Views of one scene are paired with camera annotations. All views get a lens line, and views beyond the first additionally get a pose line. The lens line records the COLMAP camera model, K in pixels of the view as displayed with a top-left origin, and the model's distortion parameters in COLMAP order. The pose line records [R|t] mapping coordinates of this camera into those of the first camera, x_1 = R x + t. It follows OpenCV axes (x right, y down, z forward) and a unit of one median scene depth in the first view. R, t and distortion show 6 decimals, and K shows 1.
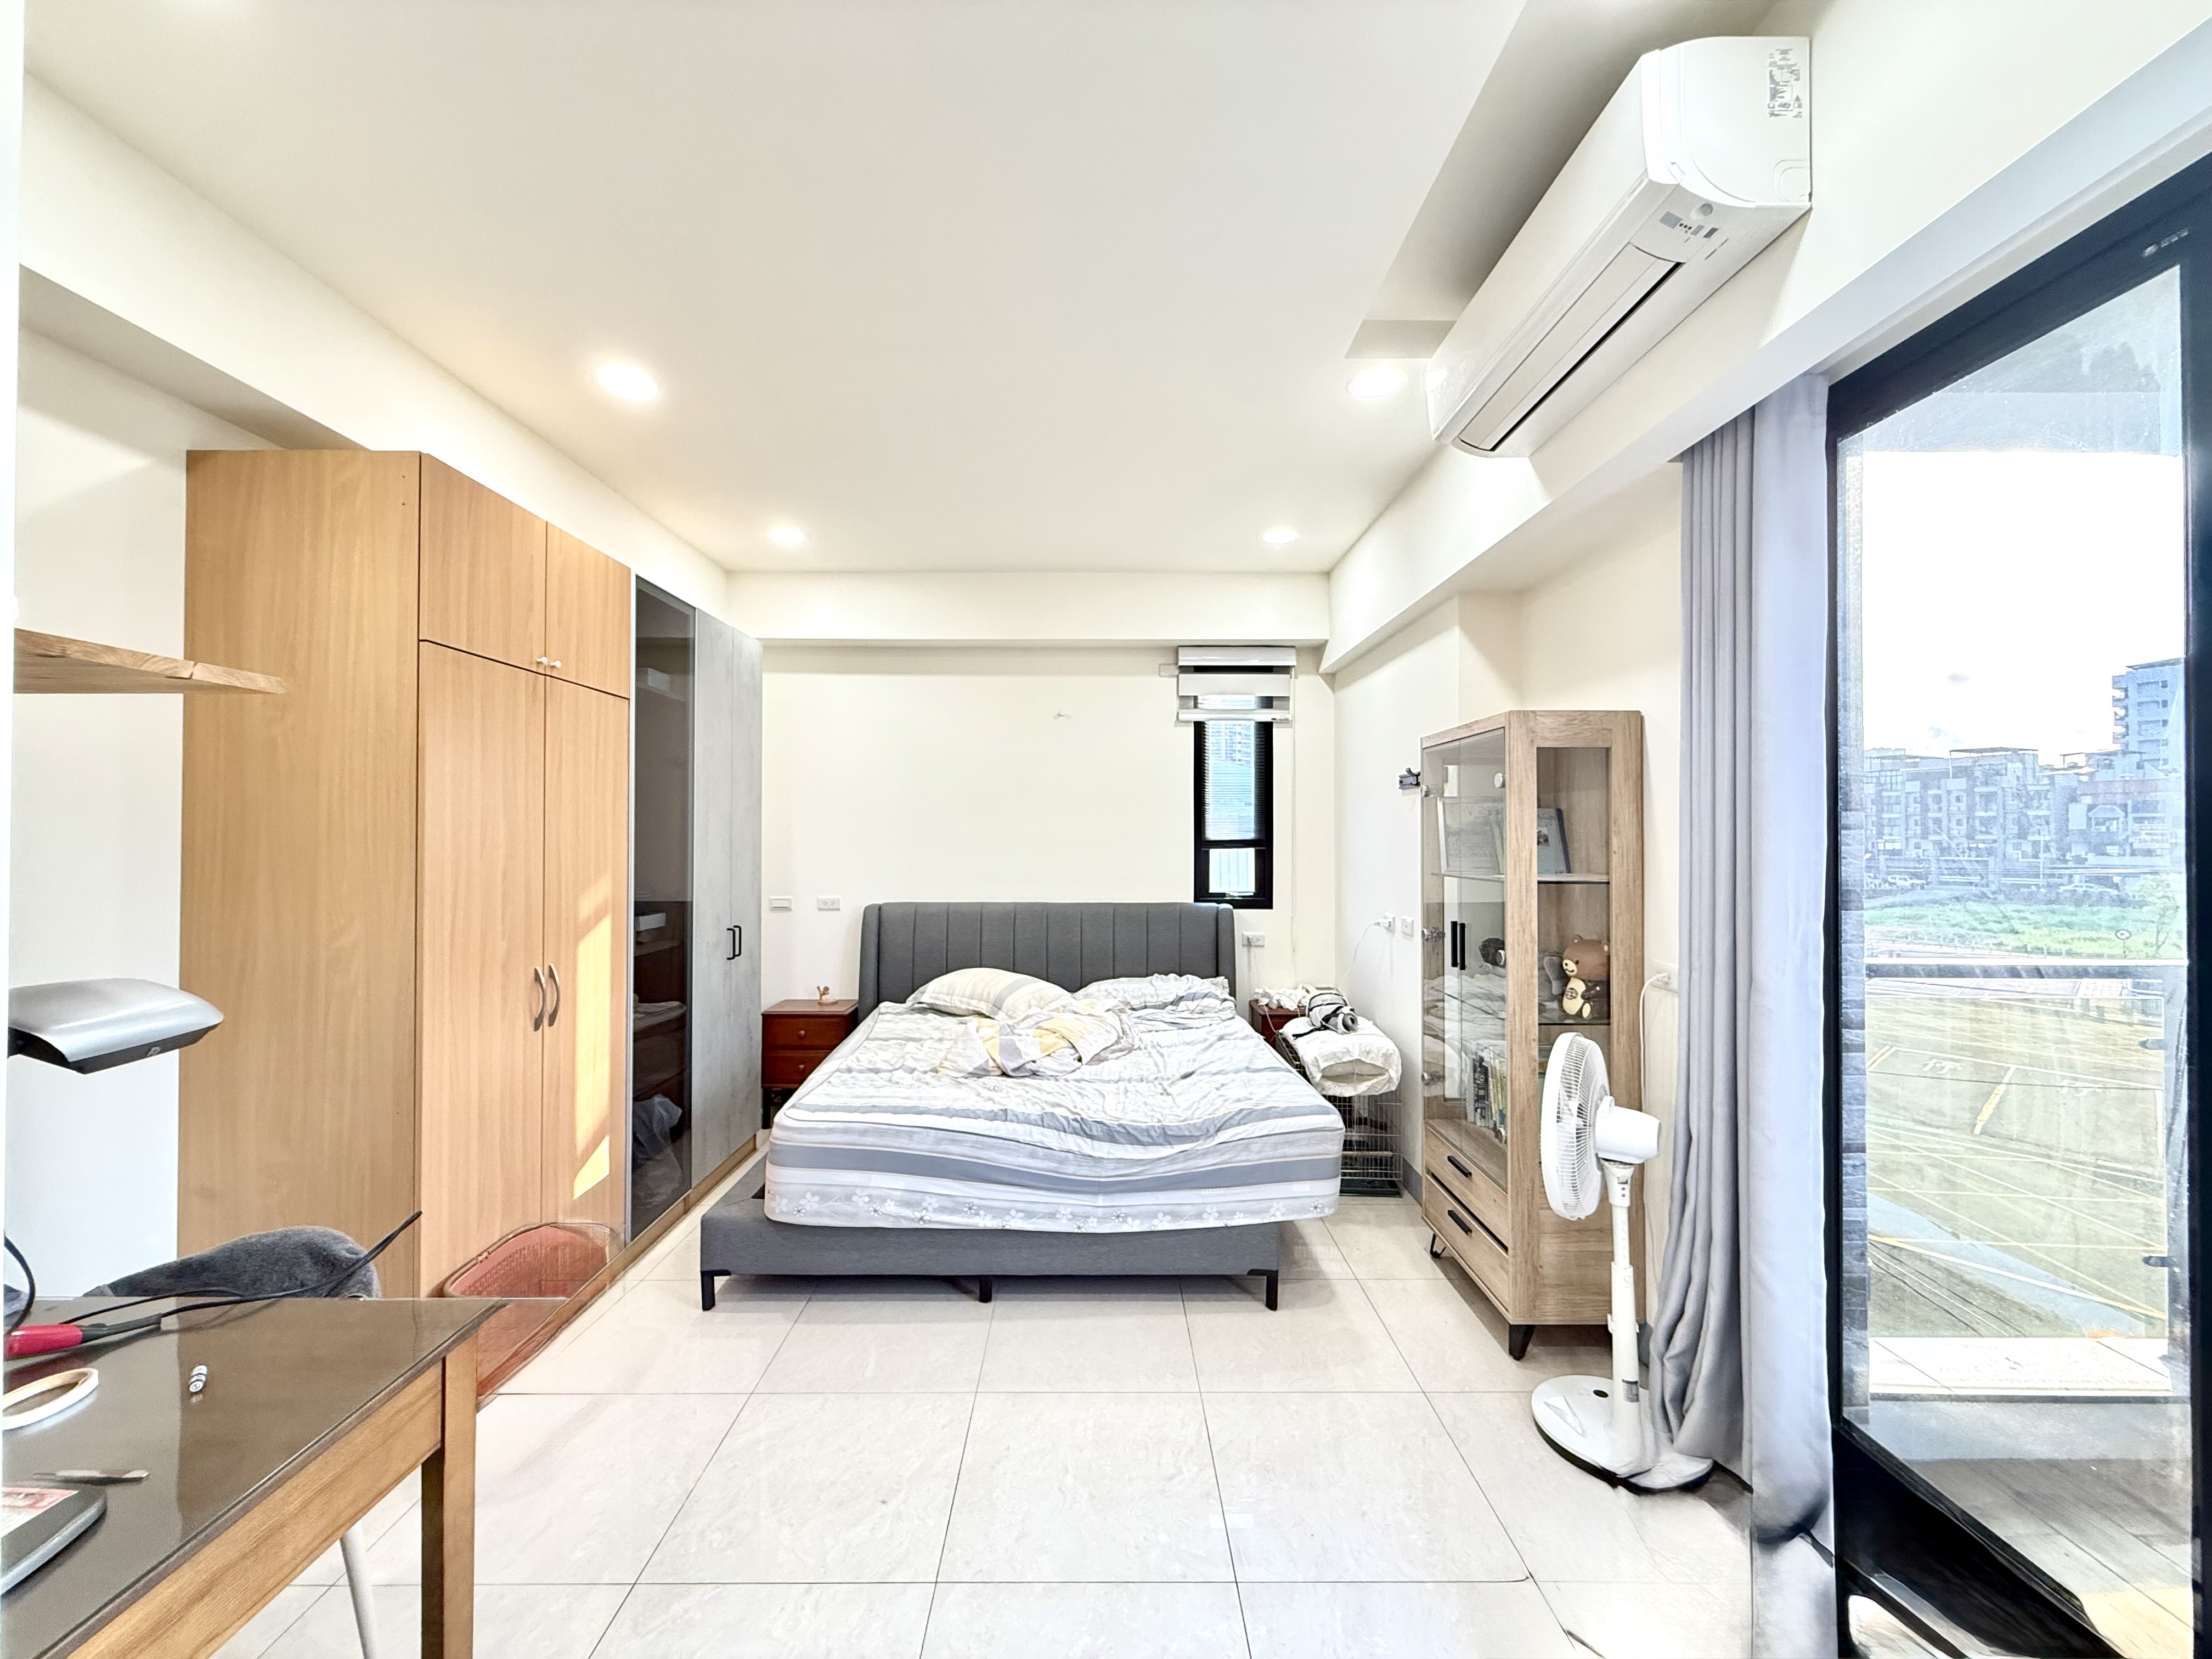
lens RADIAL K [[883.6, 0, 1100.2], [0, 883.6, 826.5], [0, 0, 1]] dist [-0.000642, 0.000300]
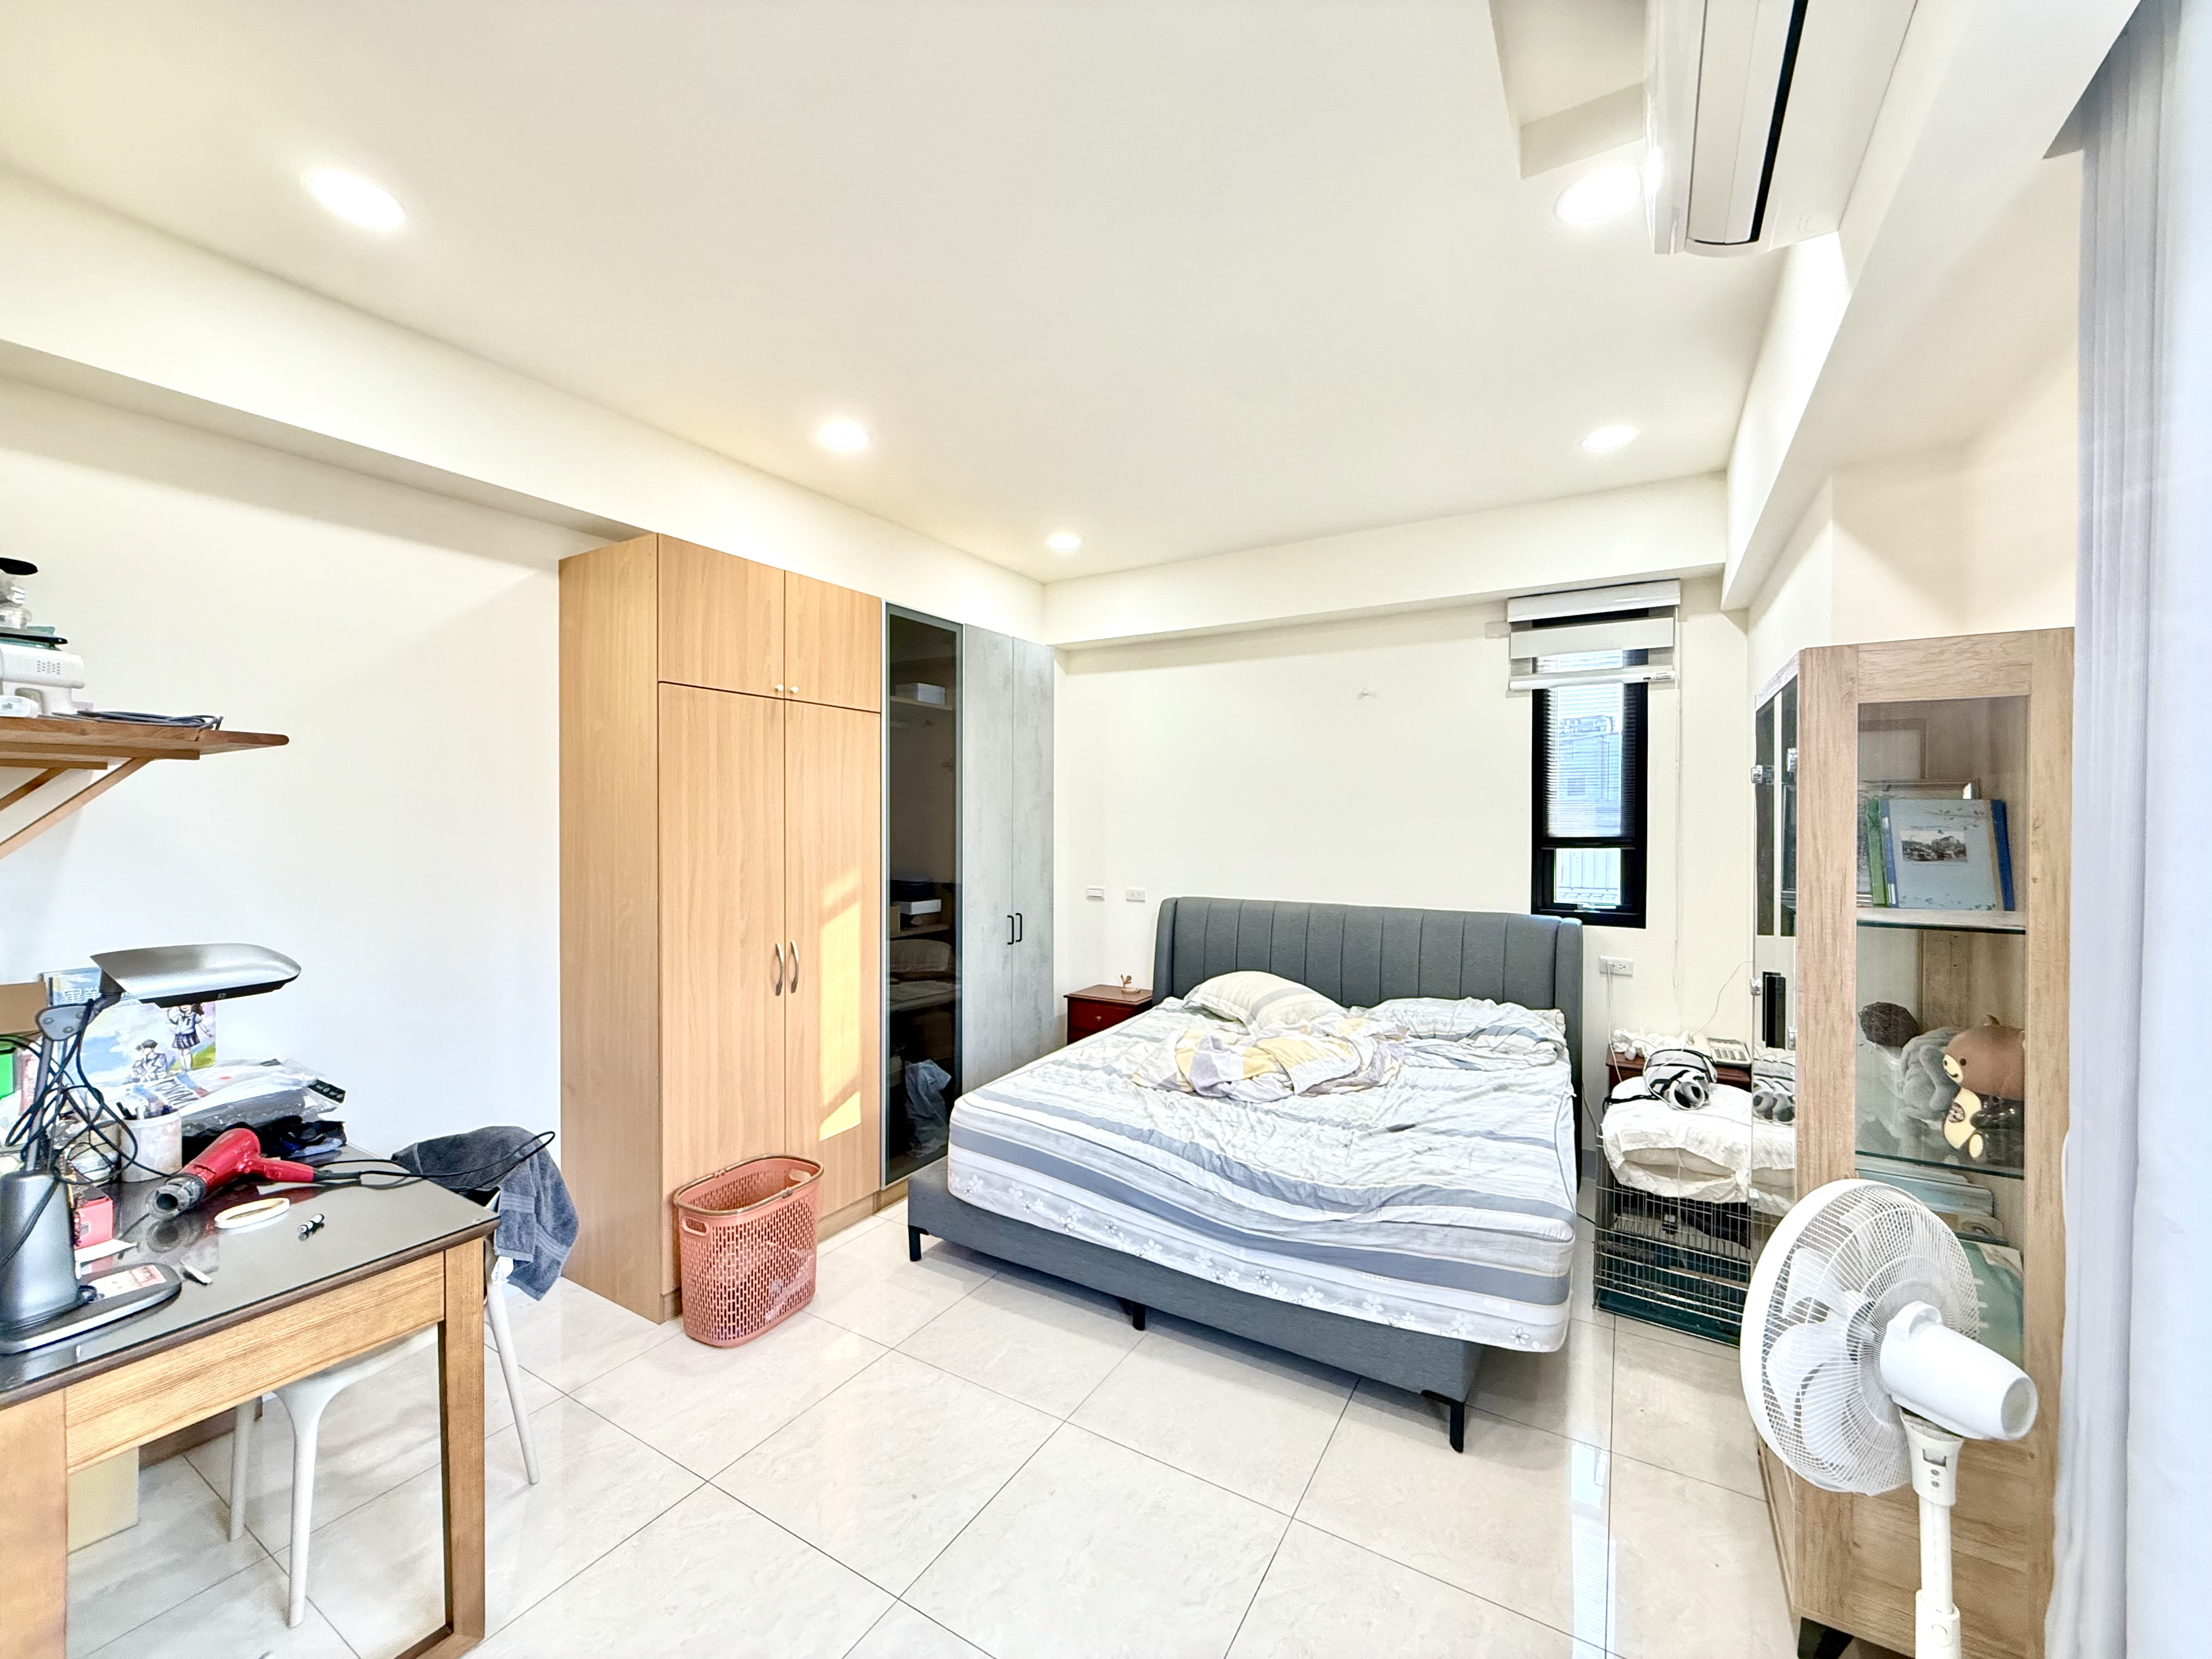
lens RADIAL K [[883.6, 0, 1100.2], [0, 883.6, 826.5], [0, 0, 1]] dist [-0.000642, 0.000300]
pose [[0.853303, 0.004272, -0.521398, 0.308583], [0.004601, 0.999866, 0.015722, -0.014004], [0.521395, -0.015815, 0.853169, 0.170638]]
